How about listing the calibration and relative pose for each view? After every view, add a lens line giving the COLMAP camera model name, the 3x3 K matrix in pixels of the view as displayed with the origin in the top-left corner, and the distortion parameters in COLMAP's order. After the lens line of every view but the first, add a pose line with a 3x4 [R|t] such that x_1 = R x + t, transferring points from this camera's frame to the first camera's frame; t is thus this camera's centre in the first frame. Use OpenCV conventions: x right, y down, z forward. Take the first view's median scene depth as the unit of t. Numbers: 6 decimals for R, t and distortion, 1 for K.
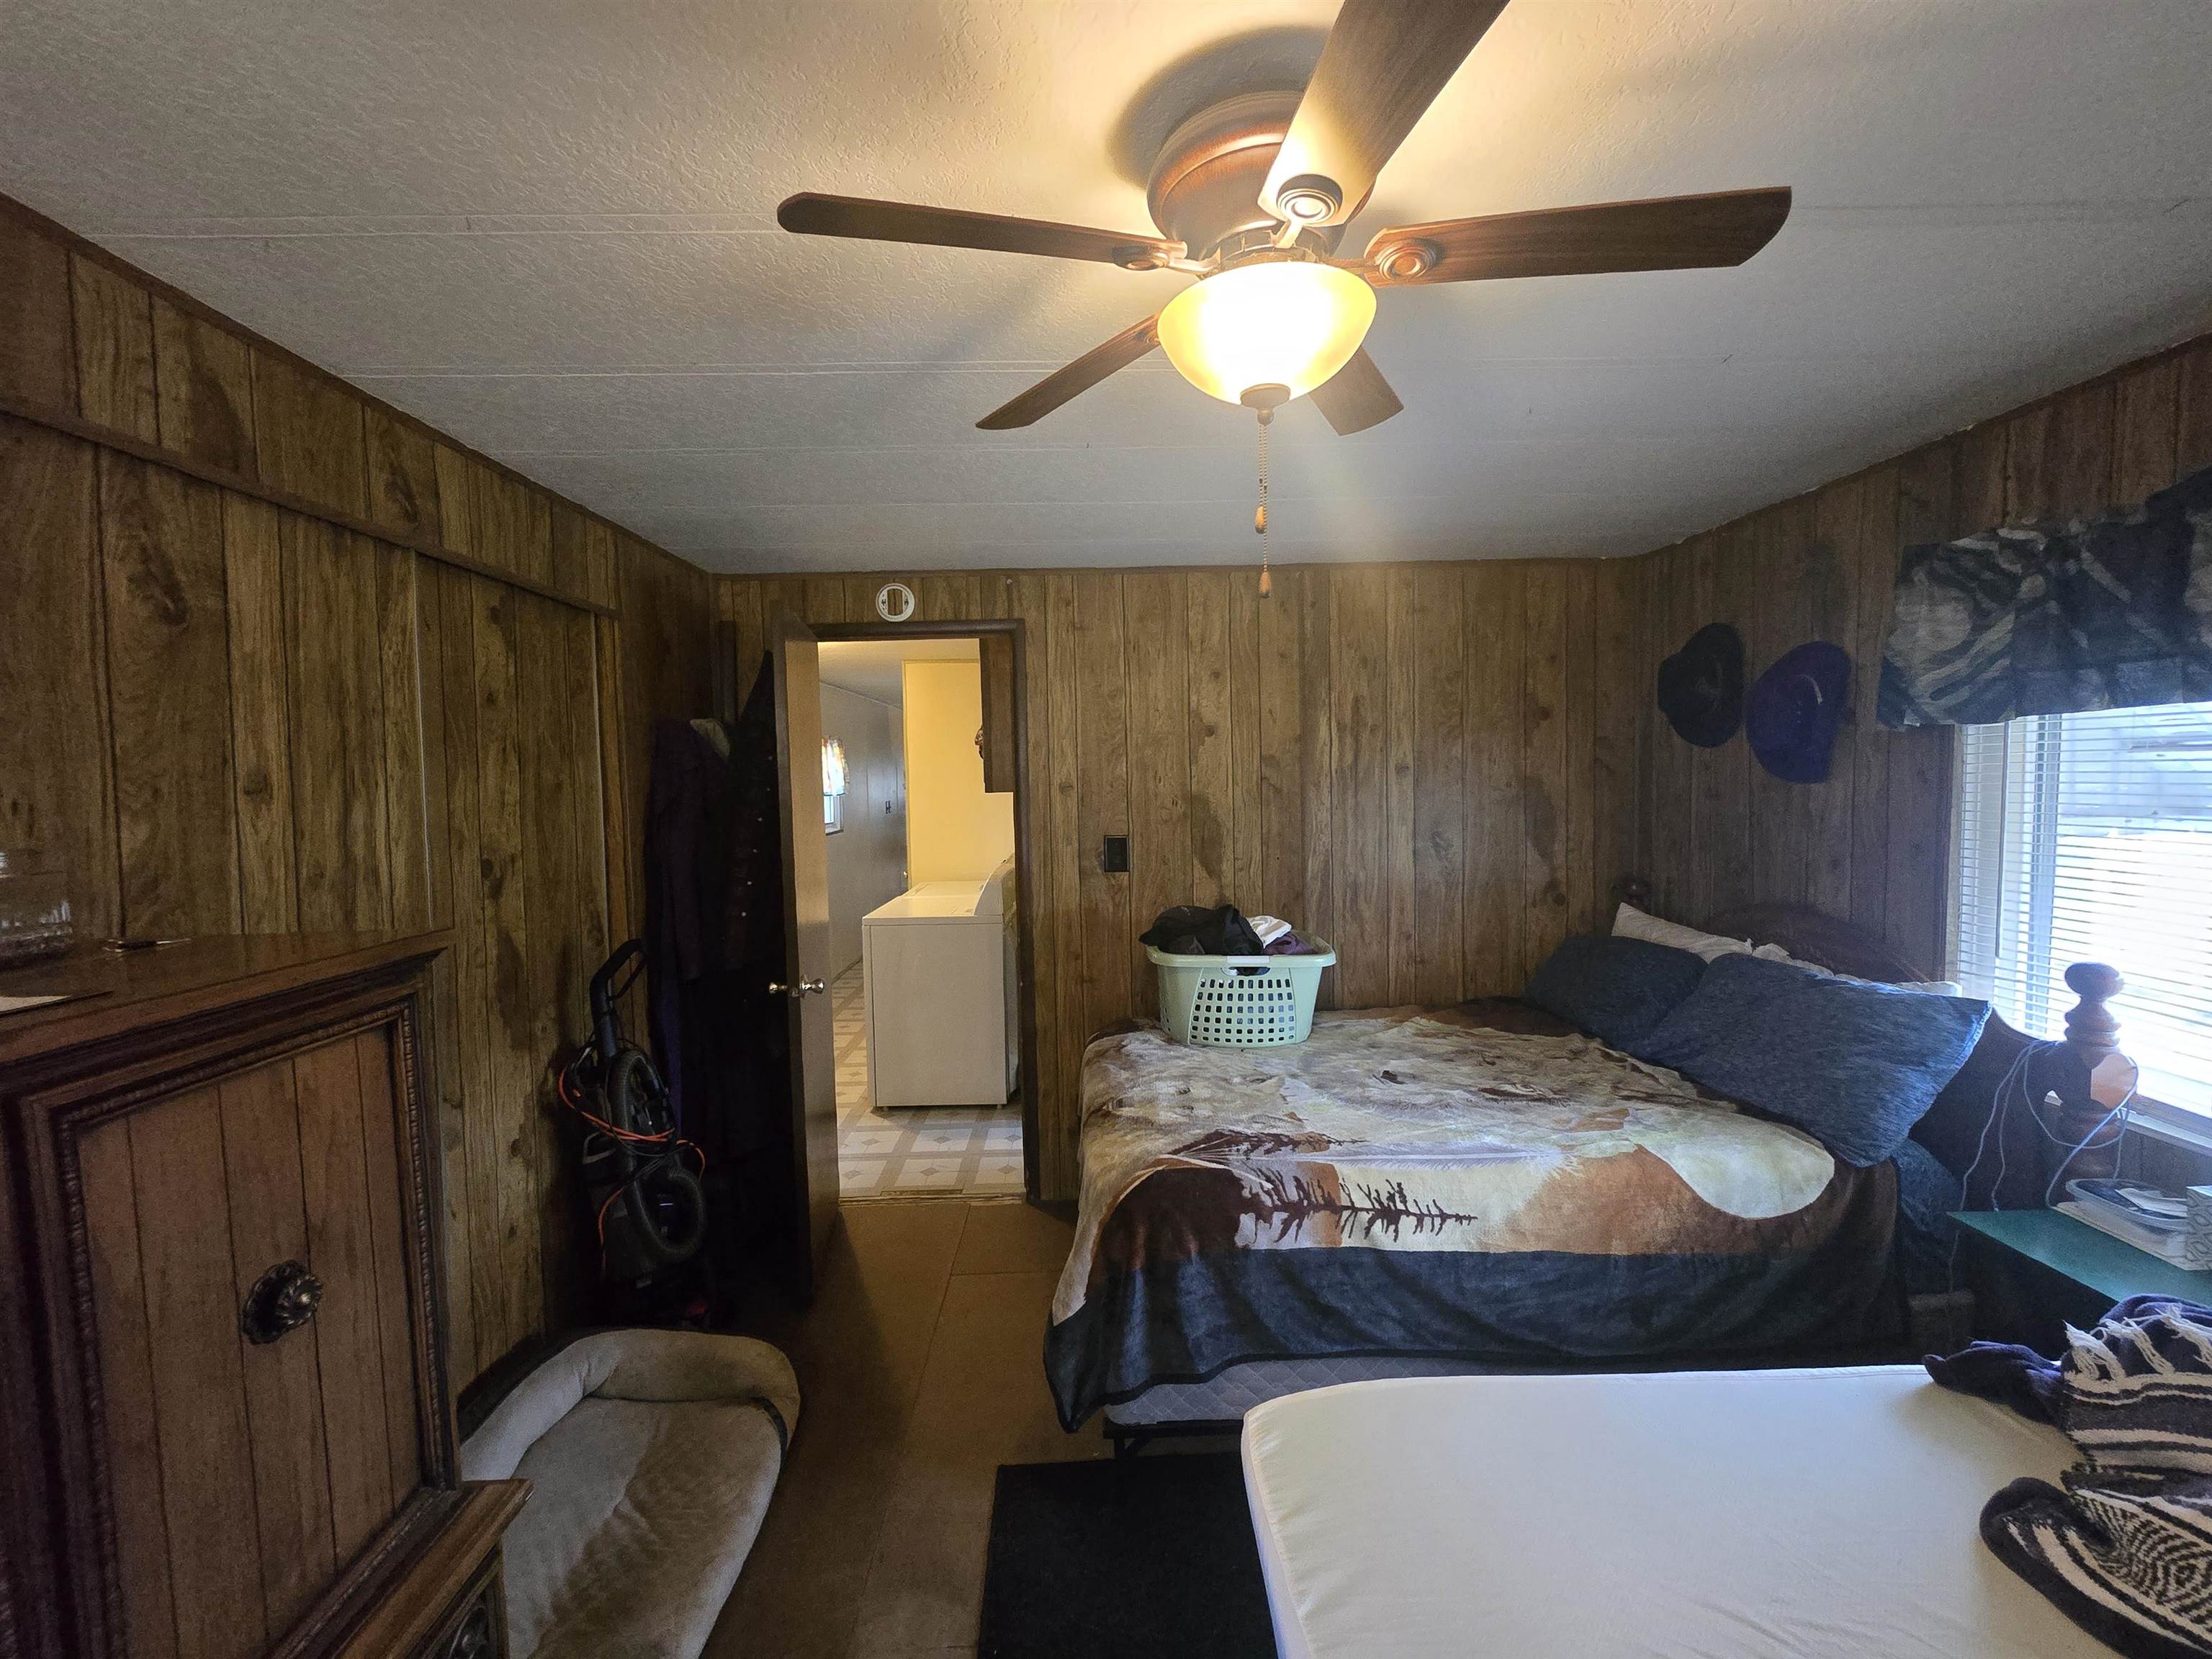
lens RADIAL K [[900.8, 0, 1108.3], [0, 900.8, 826.0], [0, 0, 1]] dist [-0.000122, 0.000044]
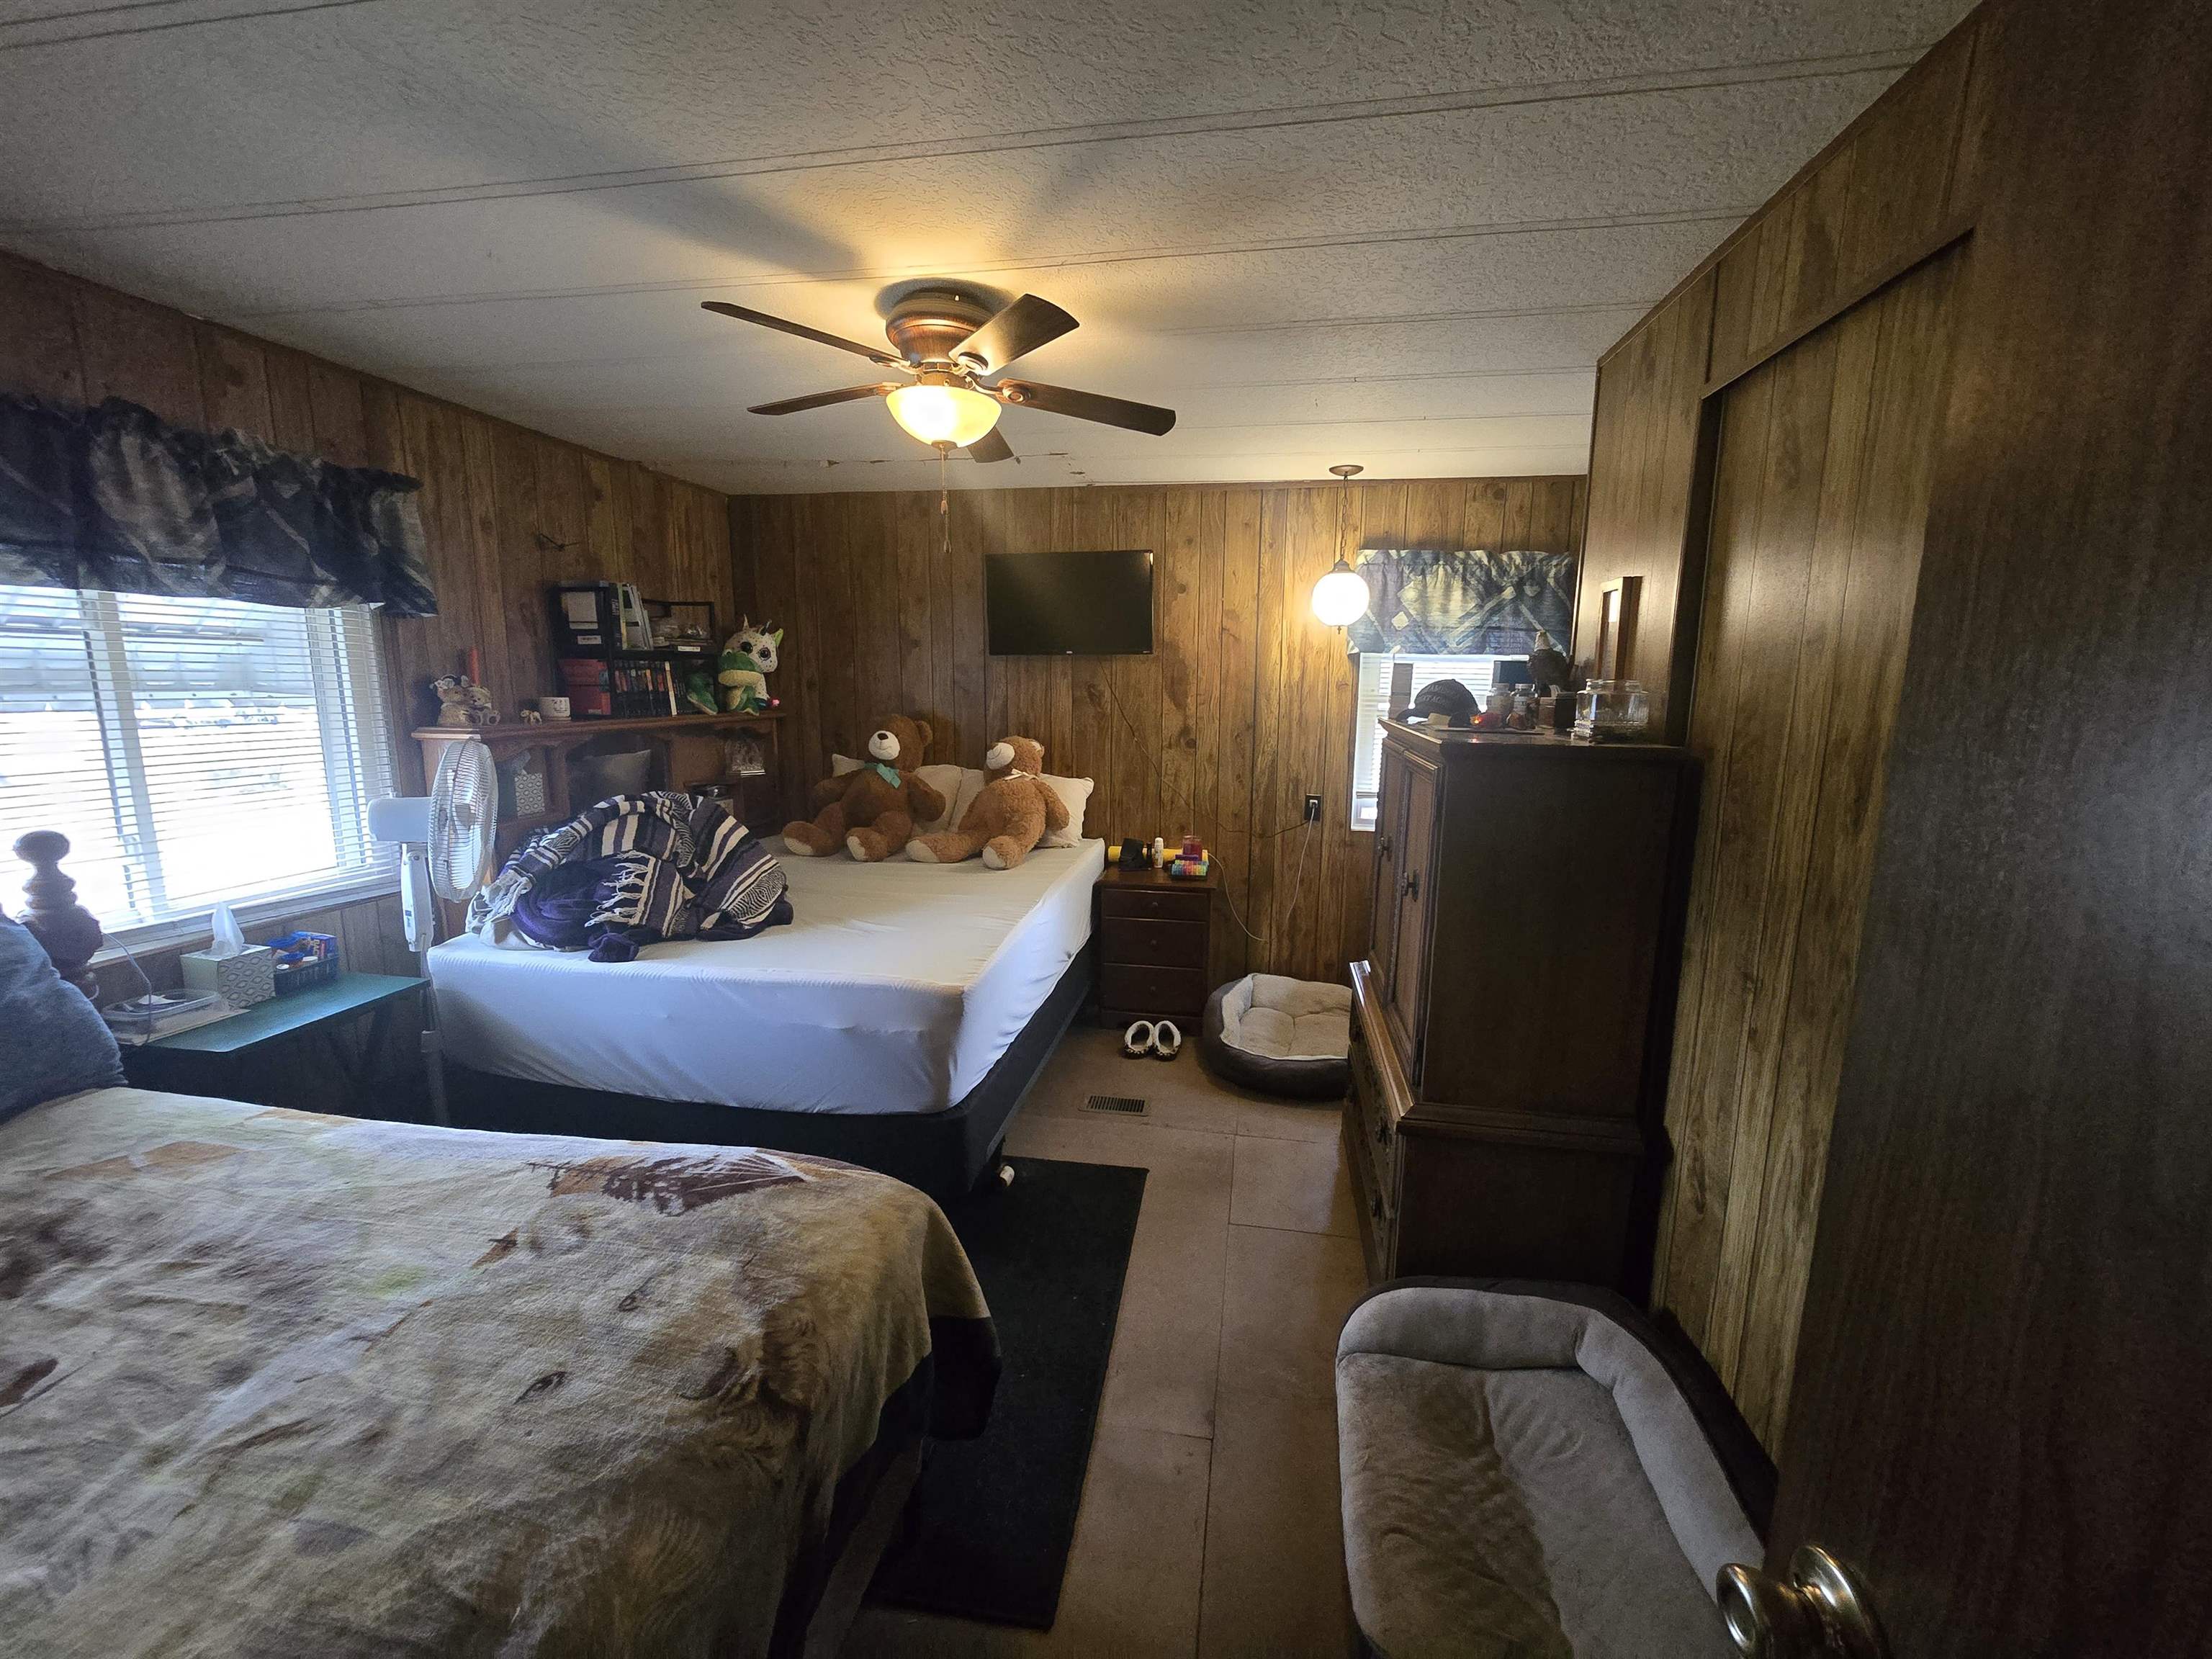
lens RADIAL K [[900.8, 0, 1114.2], [0, 900.8, 831.2], [0, 0, 1]] dist [-0.000122, 0.000044]
pose [[-0.981250, -0.024254, 0.191206, -0.303472], [0.018969, 0.975082, 0.221031, -0.050078], [-0.191802, 0.220513, -0.956340, 1.598786]]
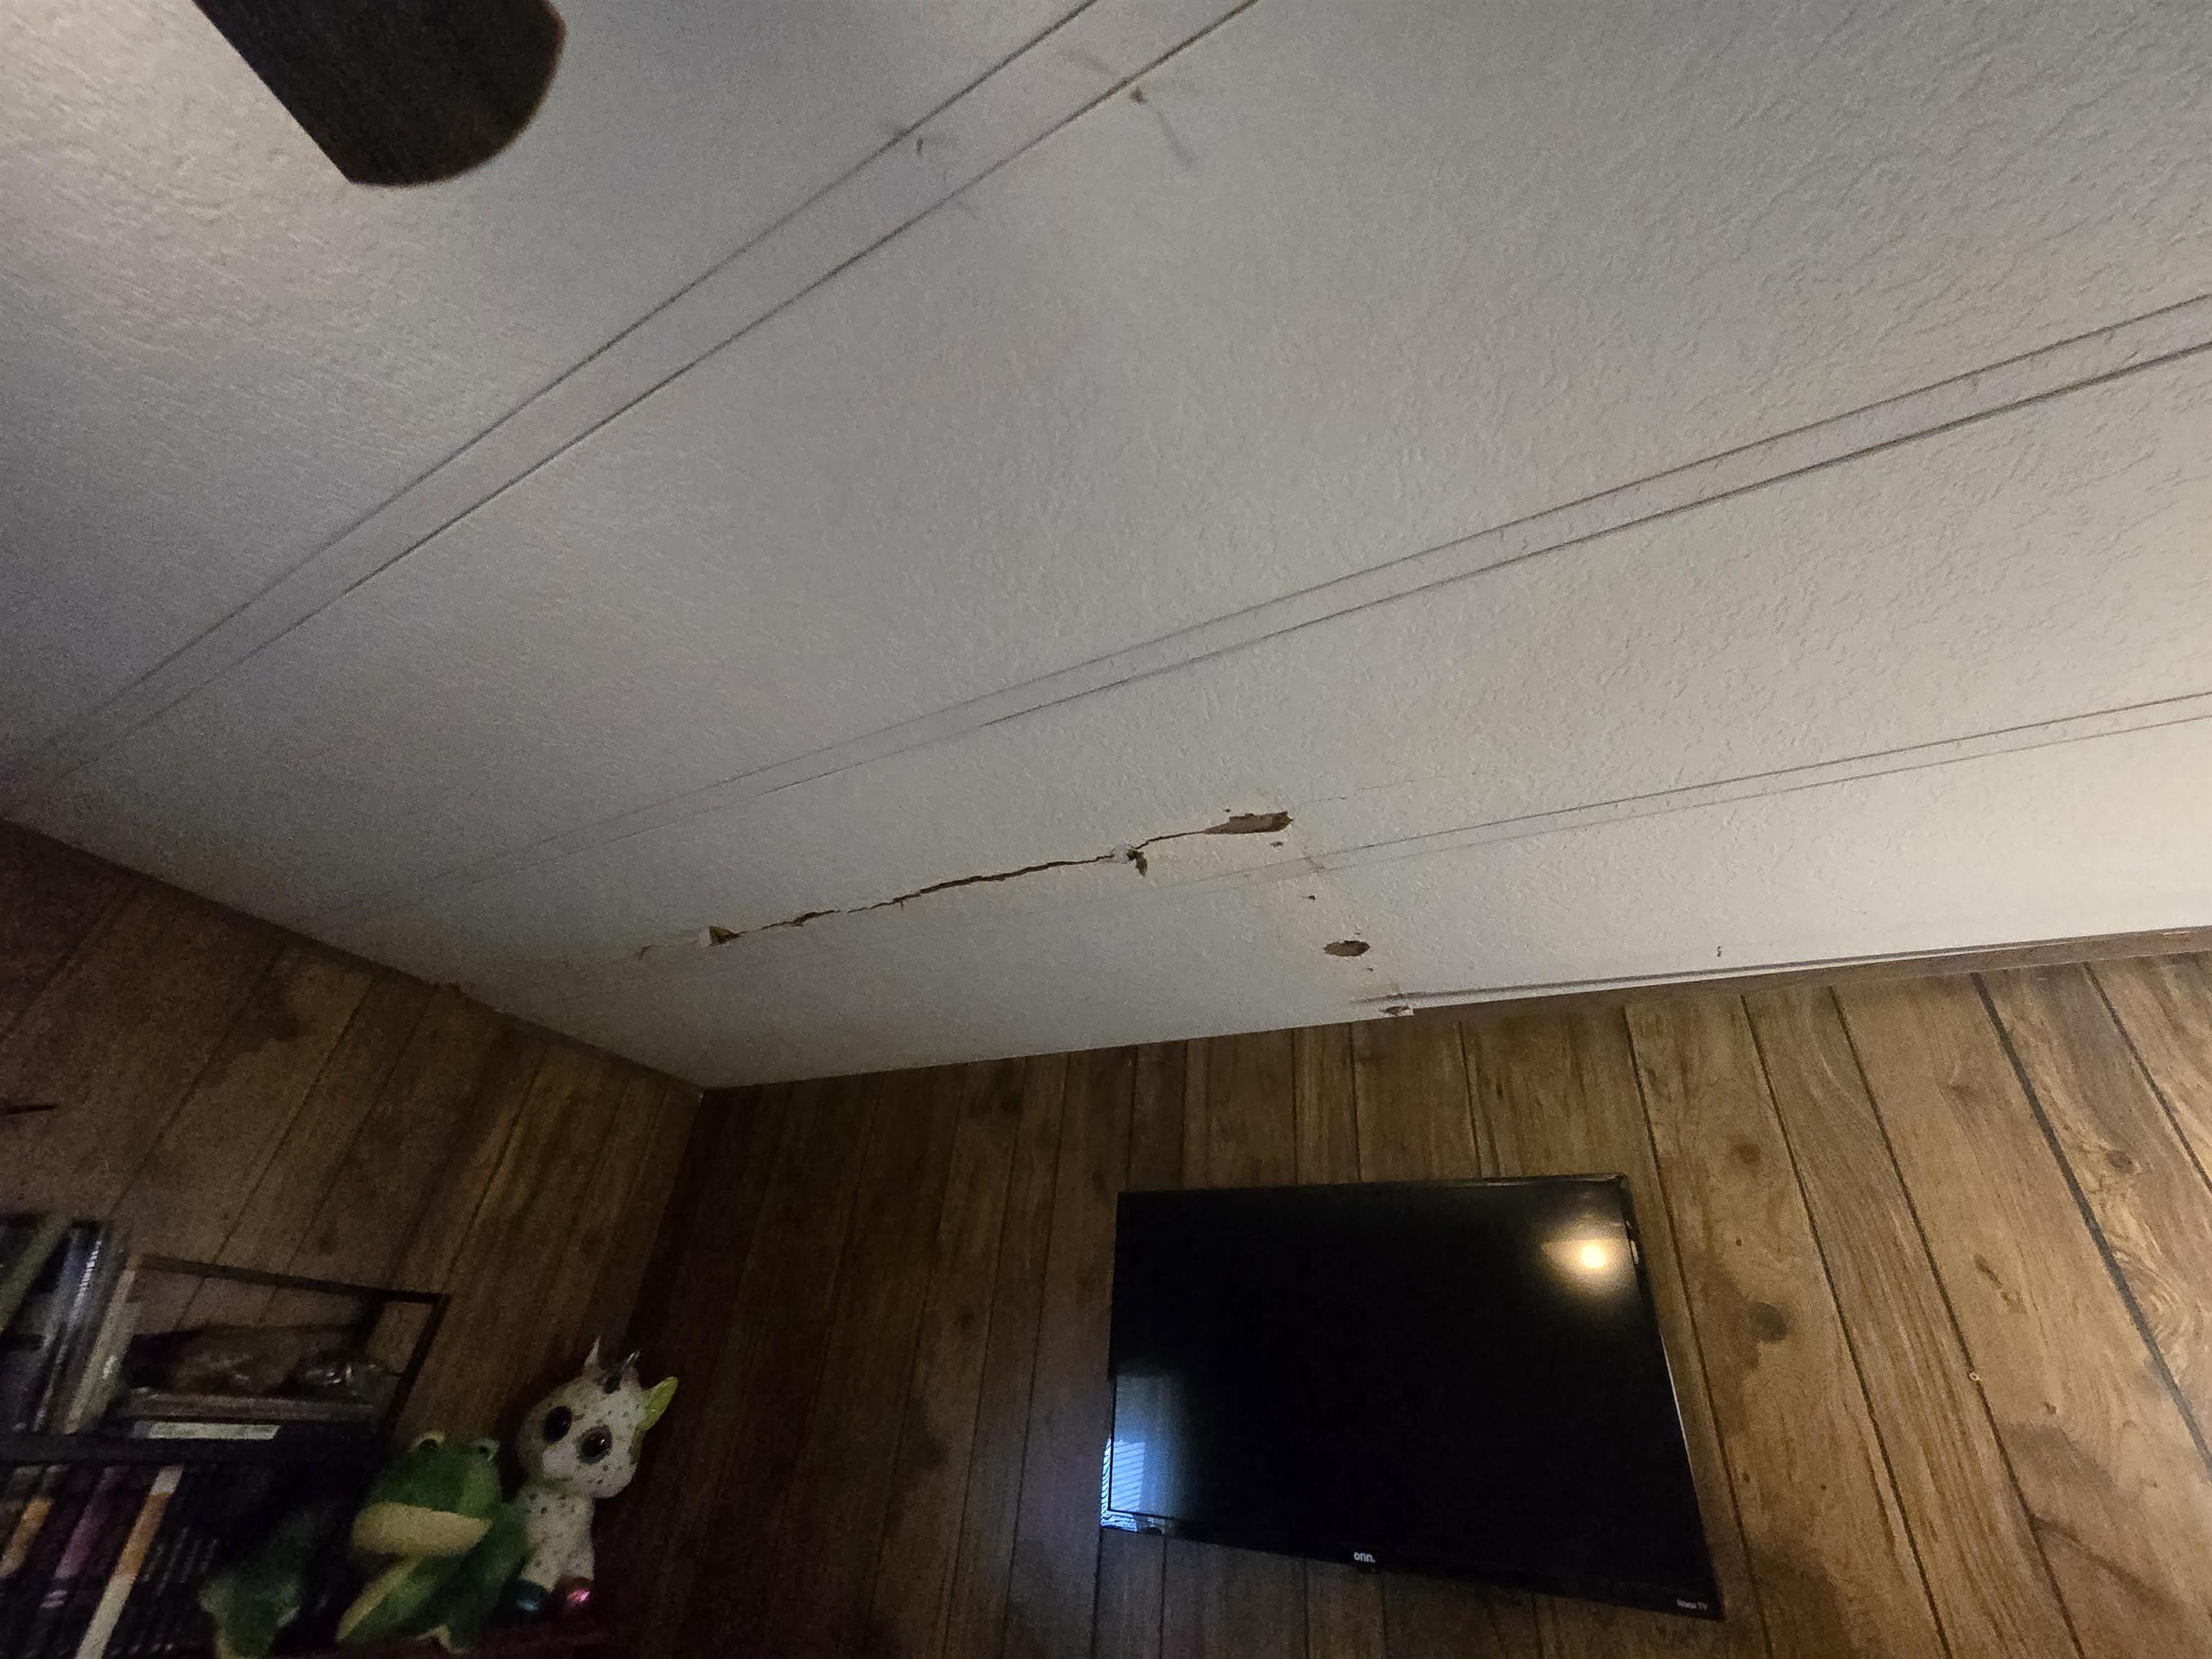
lens RADIAL K [[900.8, 0, 1115.5], [0, 900.8, 827.8], [0, 0, 1]] dist [-0.000122, 0.000044]
pose [[-0.861053, 0.228190, 0.454442, -0.170060], [-0.043693, 0.857160, -0.513194, -0.069364], [-0.506635, -0.461743, -0.728090, 0.954898]]
